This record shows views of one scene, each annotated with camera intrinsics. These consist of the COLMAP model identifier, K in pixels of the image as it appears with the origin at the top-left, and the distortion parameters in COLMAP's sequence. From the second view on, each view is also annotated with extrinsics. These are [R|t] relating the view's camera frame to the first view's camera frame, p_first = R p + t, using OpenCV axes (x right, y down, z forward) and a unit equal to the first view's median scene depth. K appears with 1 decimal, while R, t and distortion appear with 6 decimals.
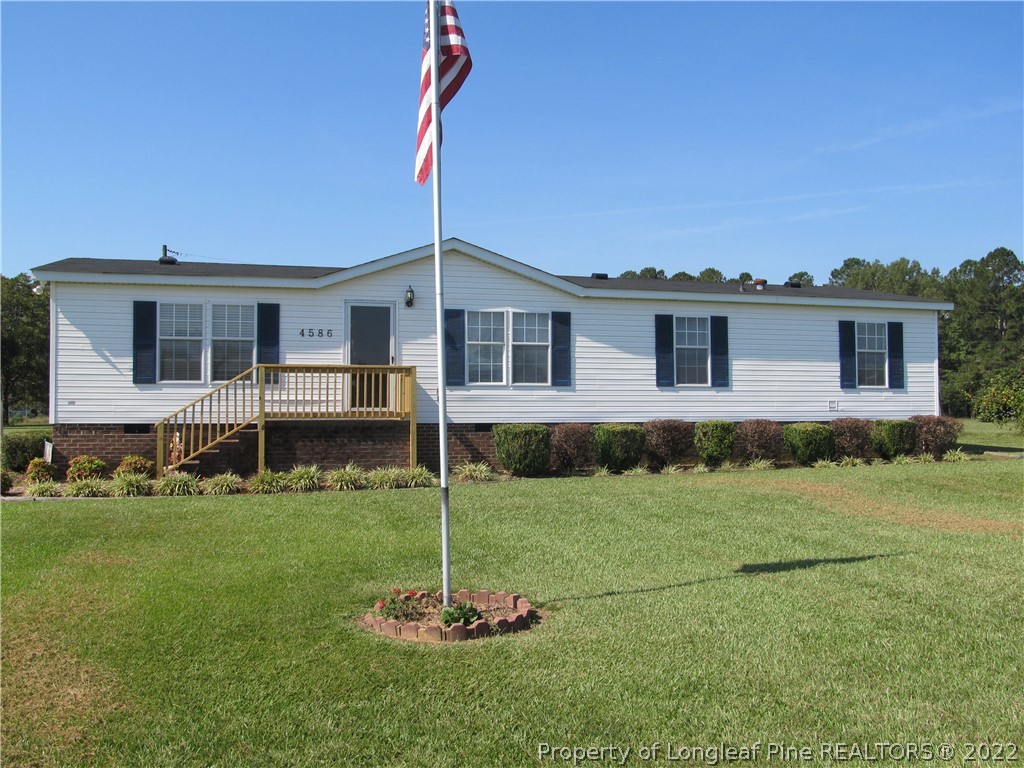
lens RADIAL K [[1081.2, 0, 511.2], [0, 1081.2, 385.1], [0, 0, 1]] dist [-0.009668, 0.000000]
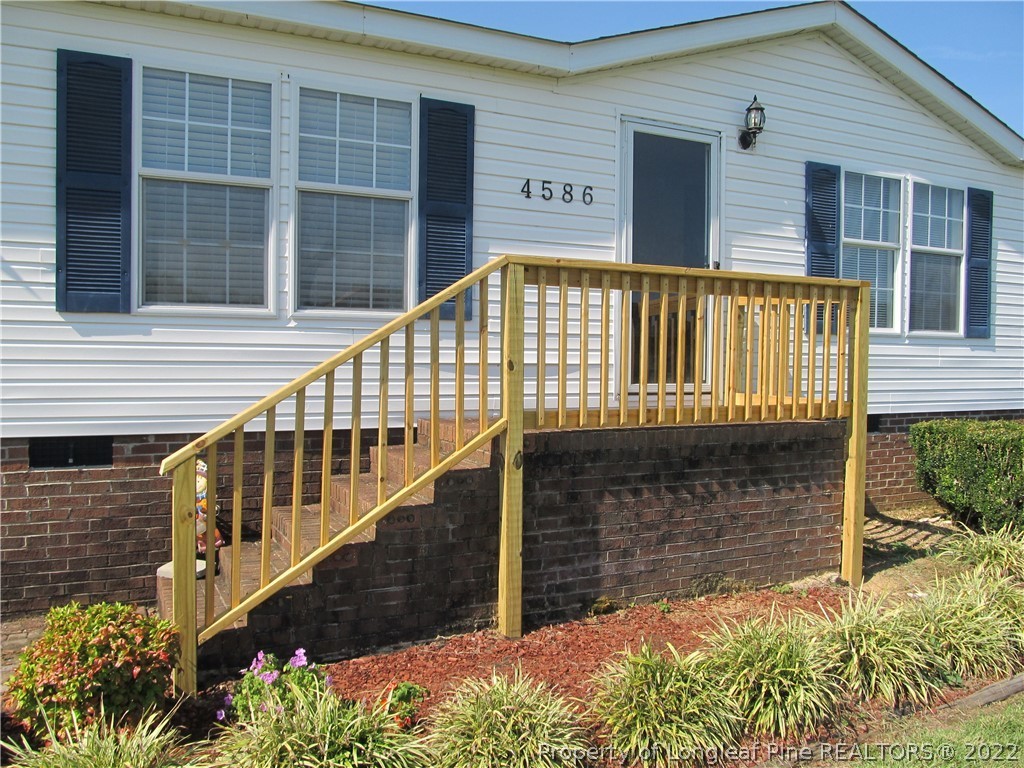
lens RADIAL K [[849.5, 0, 513.1], [0, 849.5, 381.9], [0, 0, 1]] dist [-0.052318, 0.012491]
pose [[0.977743, 0.005261, 0.209742, -0.264064], [-0.017944, 0.998119, 0.058614, 0.002455], [-0.209039, -0.061073, 0.975998, 0.712782]]
